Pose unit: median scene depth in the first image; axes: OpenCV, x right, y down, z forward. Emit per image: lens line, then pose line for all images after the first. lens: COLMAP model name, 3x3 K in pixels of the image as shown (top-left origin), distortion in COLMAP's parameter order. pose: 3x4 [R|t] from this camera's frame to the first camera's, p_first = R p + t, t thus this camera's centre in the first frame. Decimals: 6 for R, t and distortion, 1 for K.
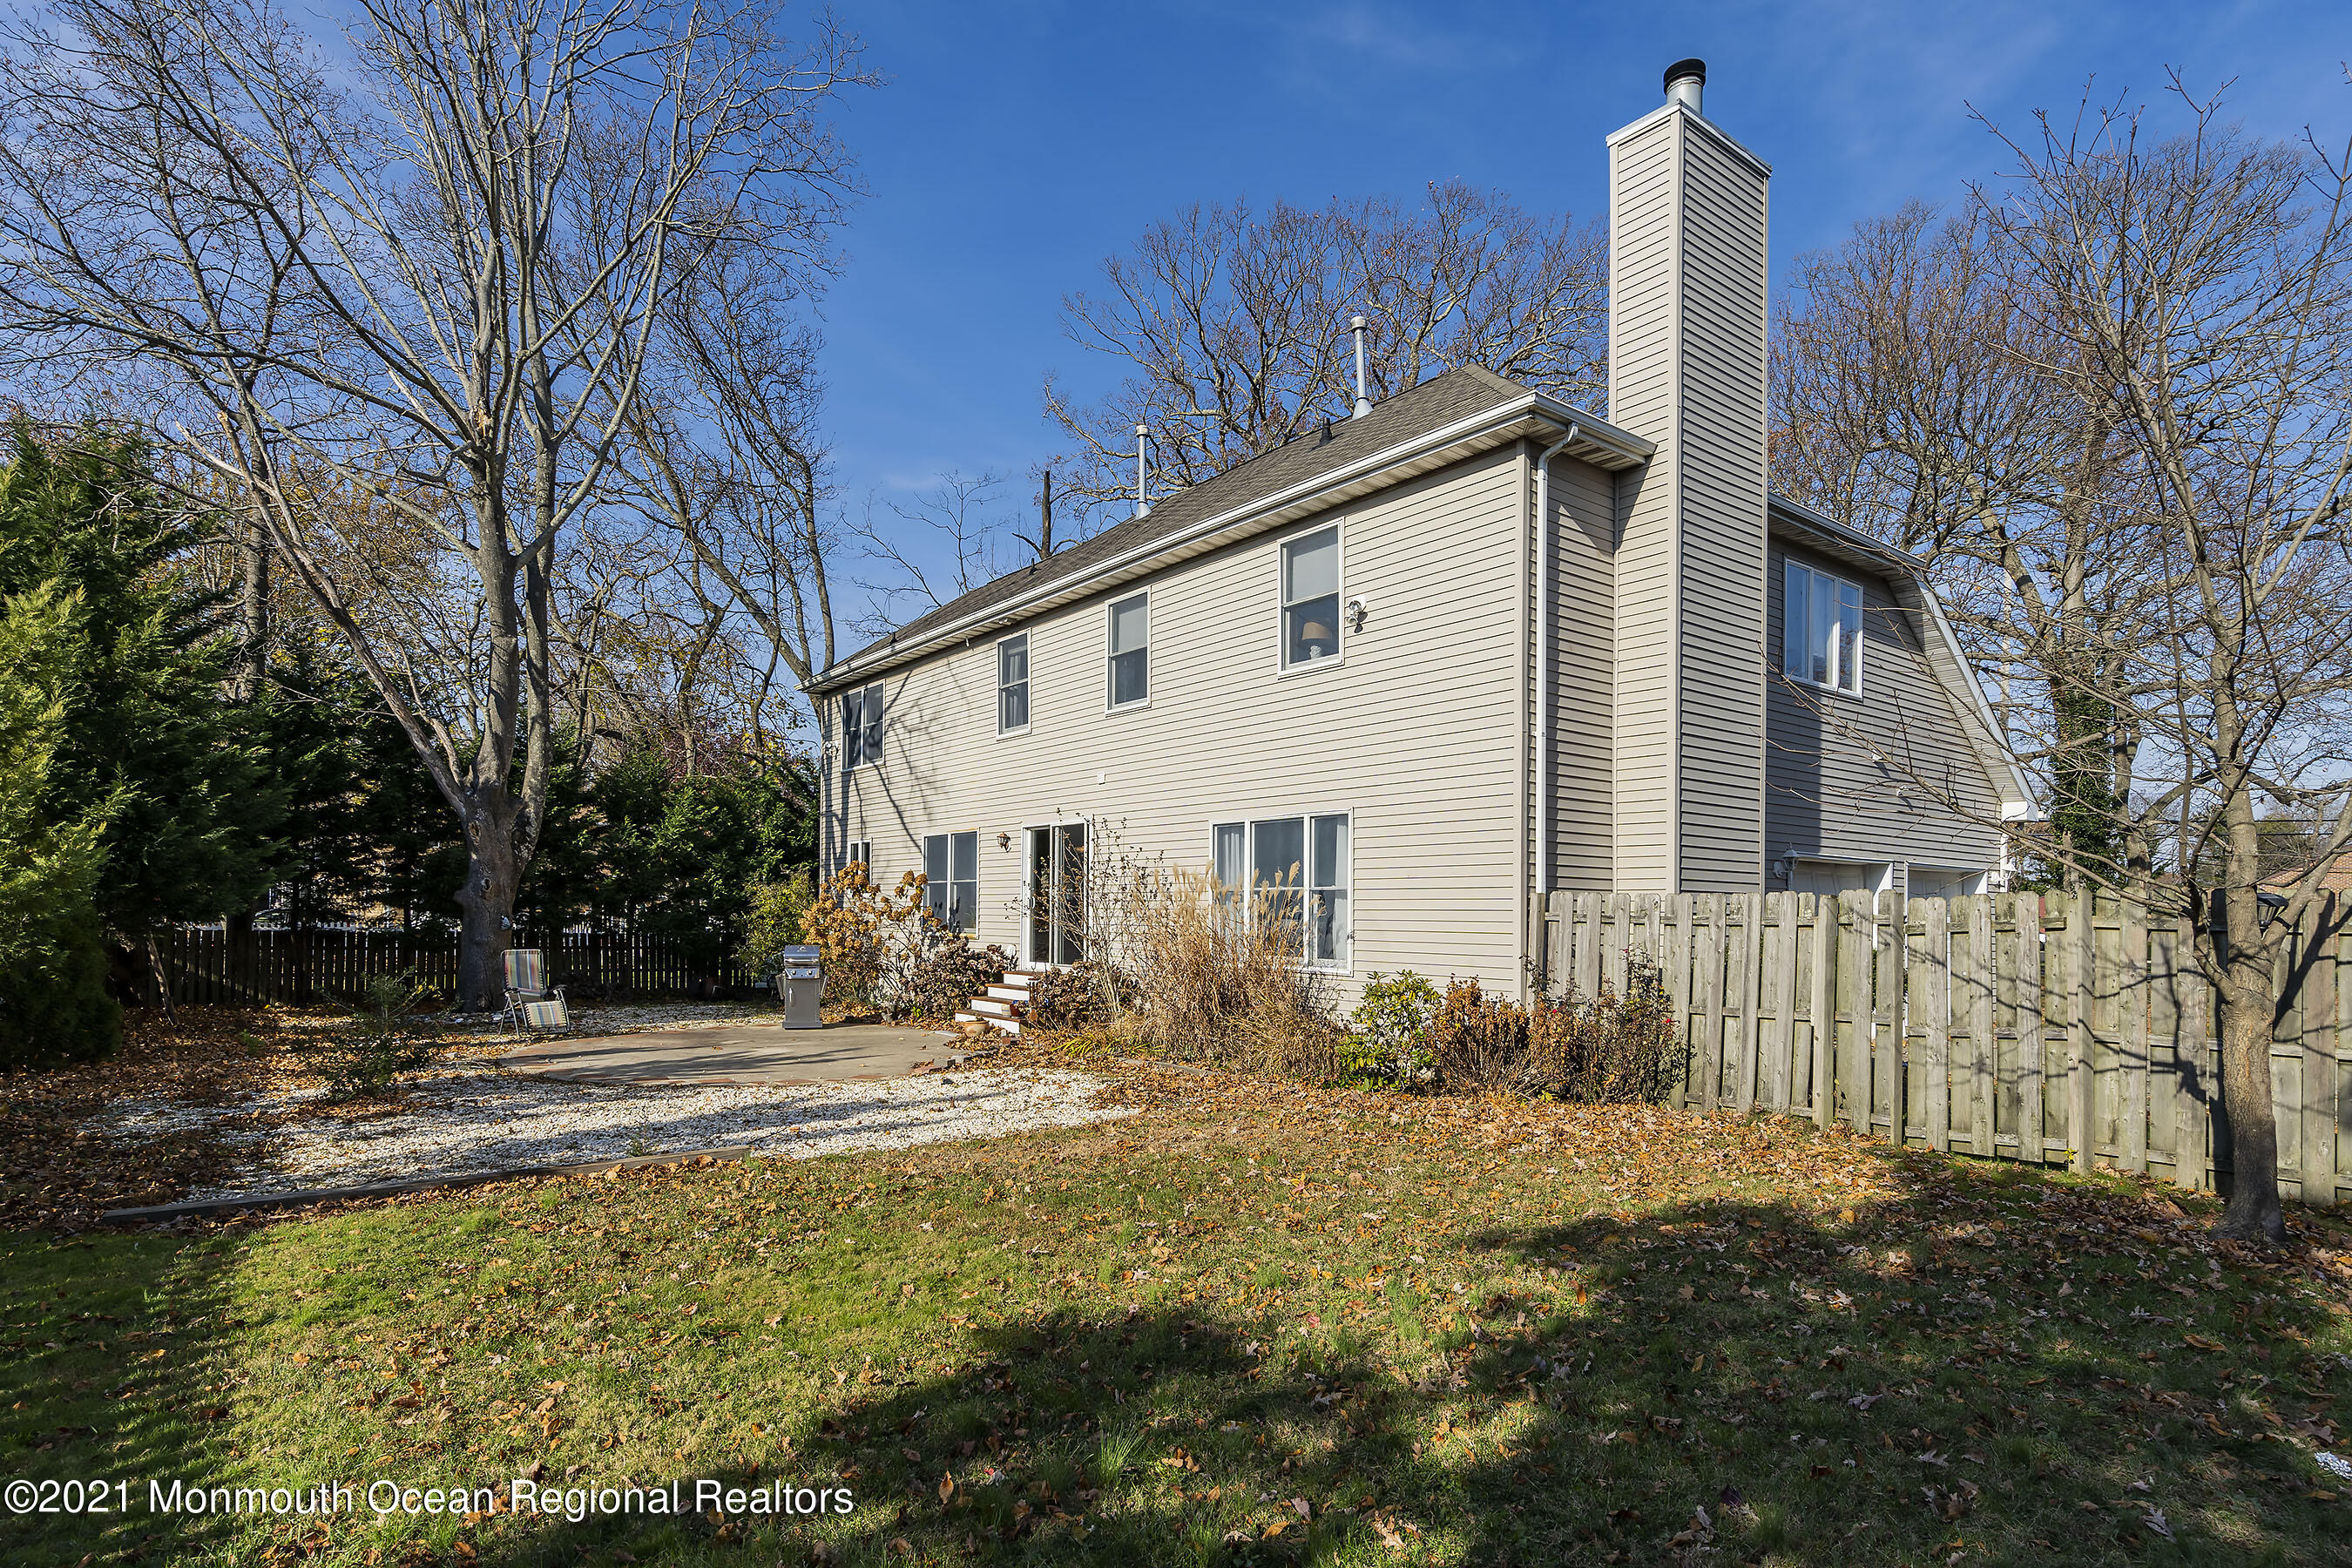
lens RADIAL K [[1249.5, 0, 1176.1], [0, 1249.5, 918.7], [0, 0, 1]] dist [0.149283, -0.000069]
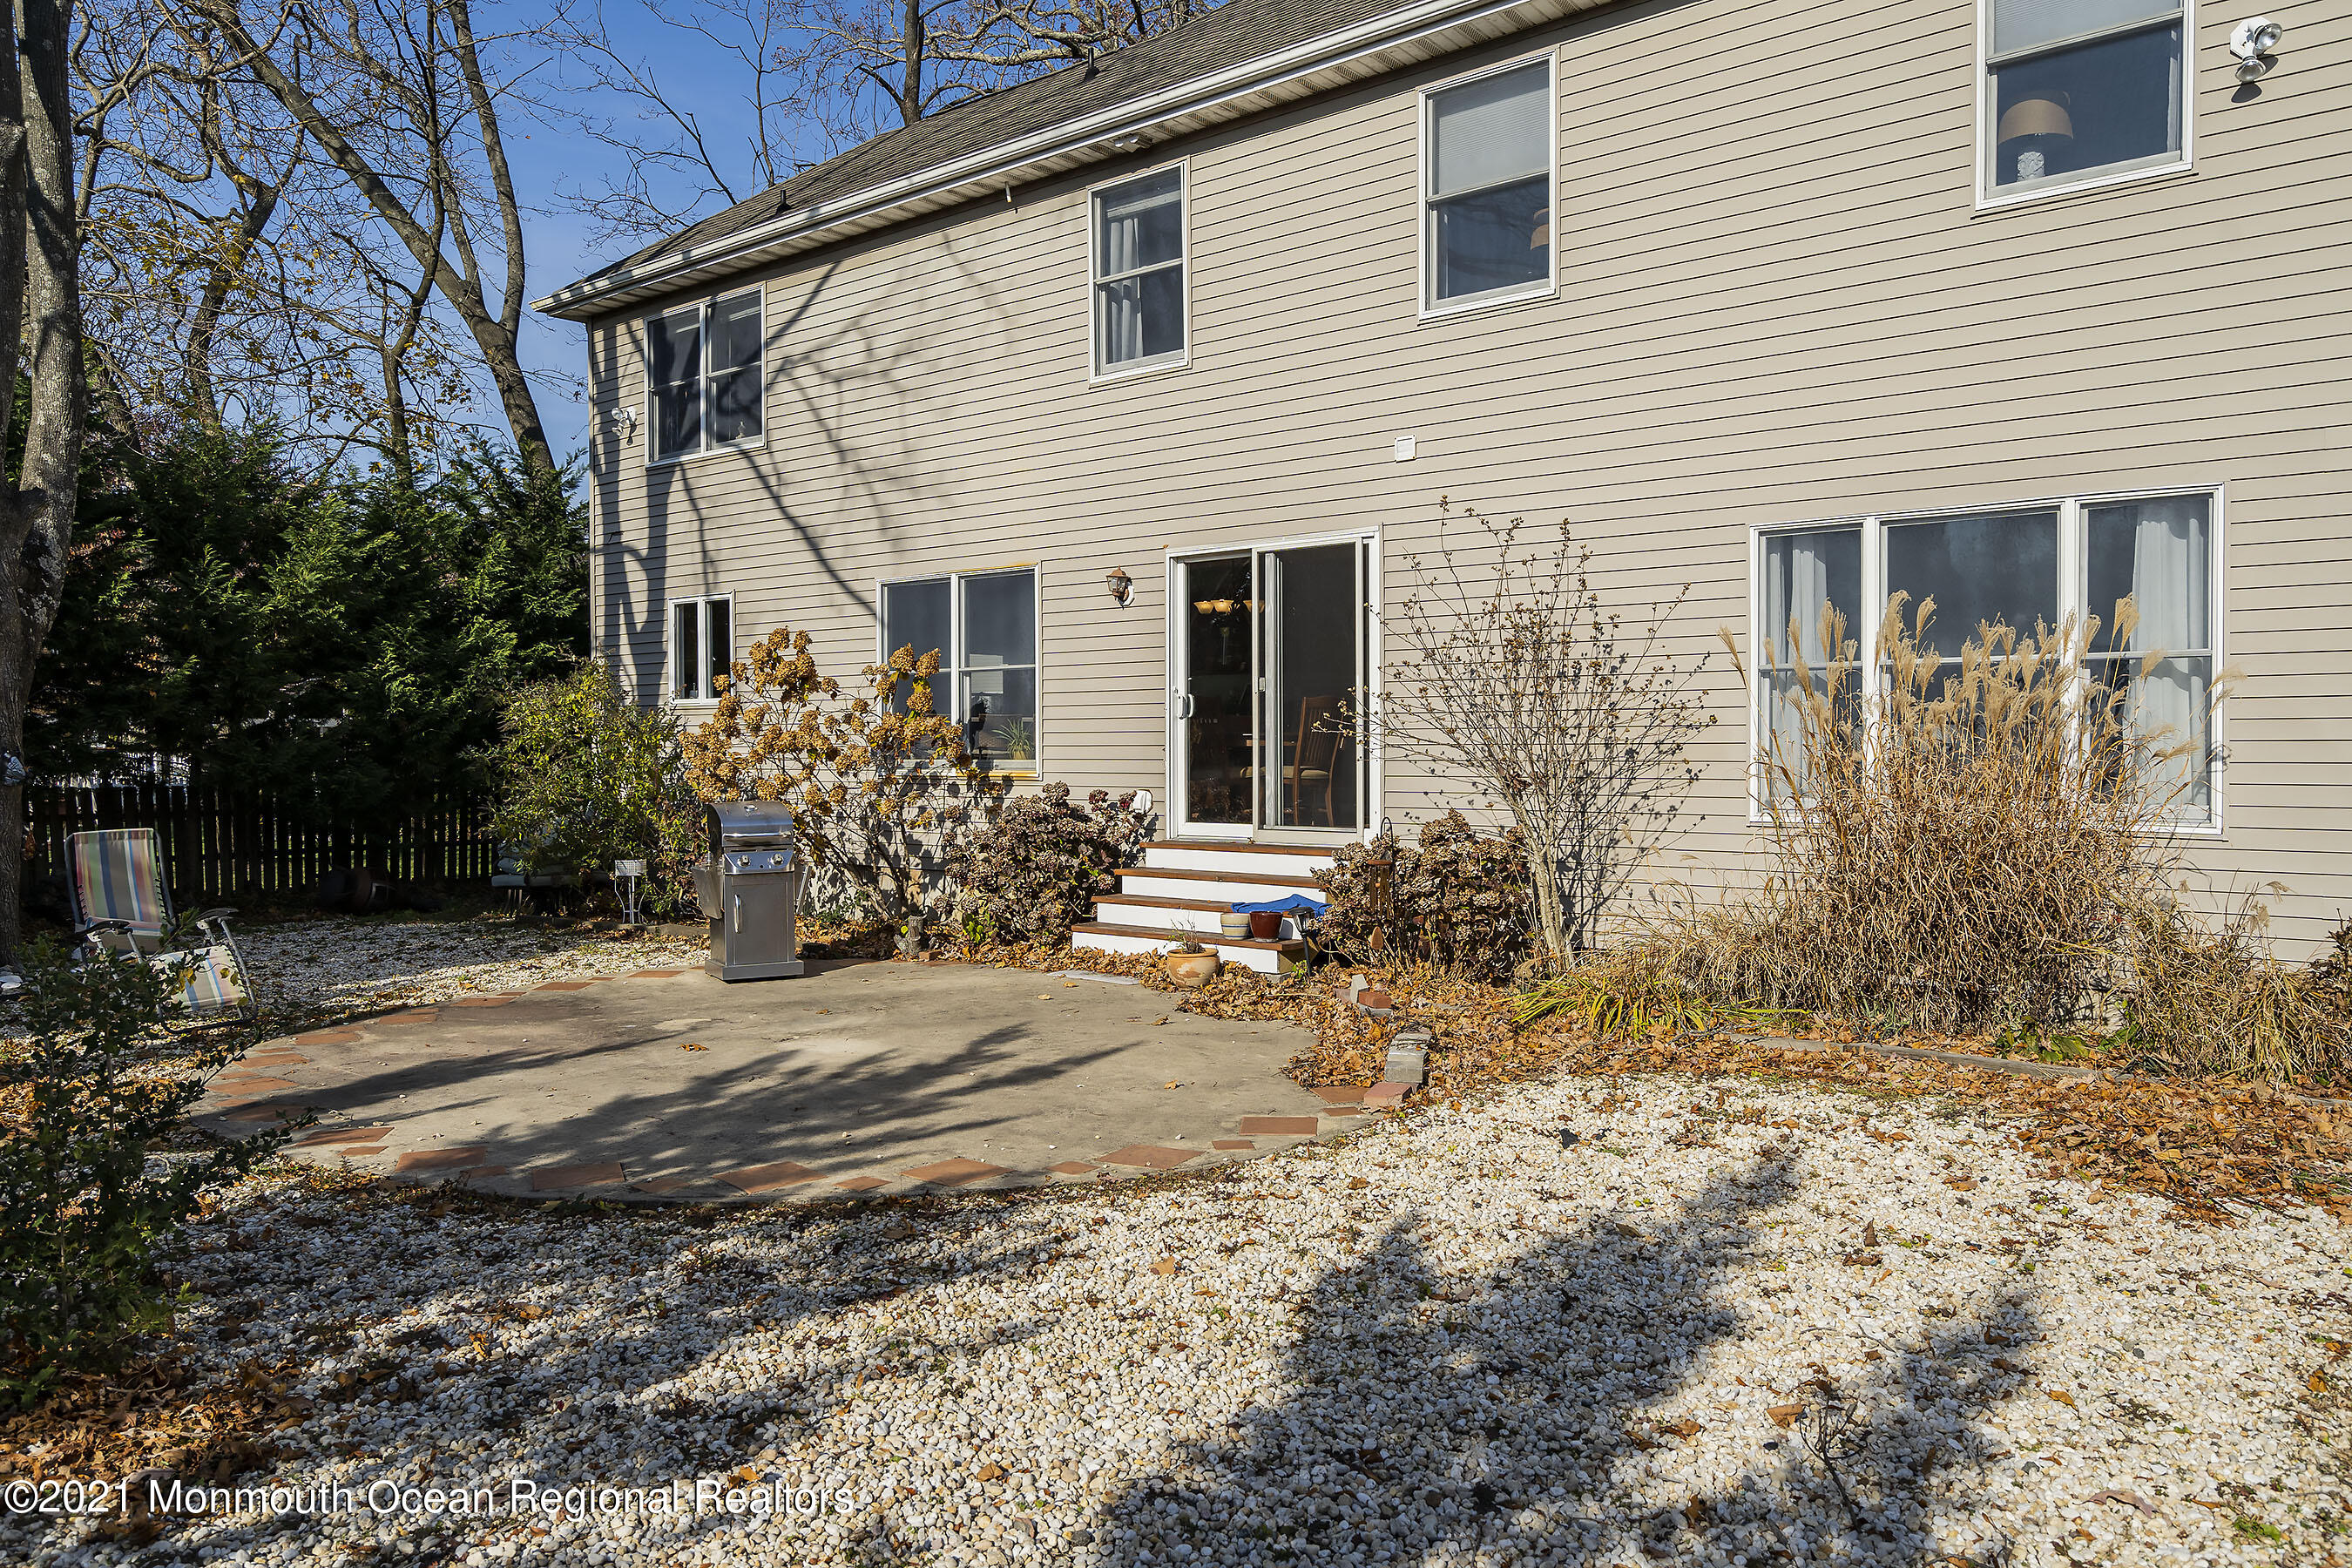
lens RADIAL K [[1633.4, 0, 1176.0], [0, 1633.4, 784.0], [0, 0, 1]] dist [0.038534, 0.000919]
pose [[0.966742, -0.026129, 0.254414, -0.256013], [0.019771, 0.999426, 0.027518, 0.000387], [-0.254987, -0.021573, 0.966704, 0.320080]]
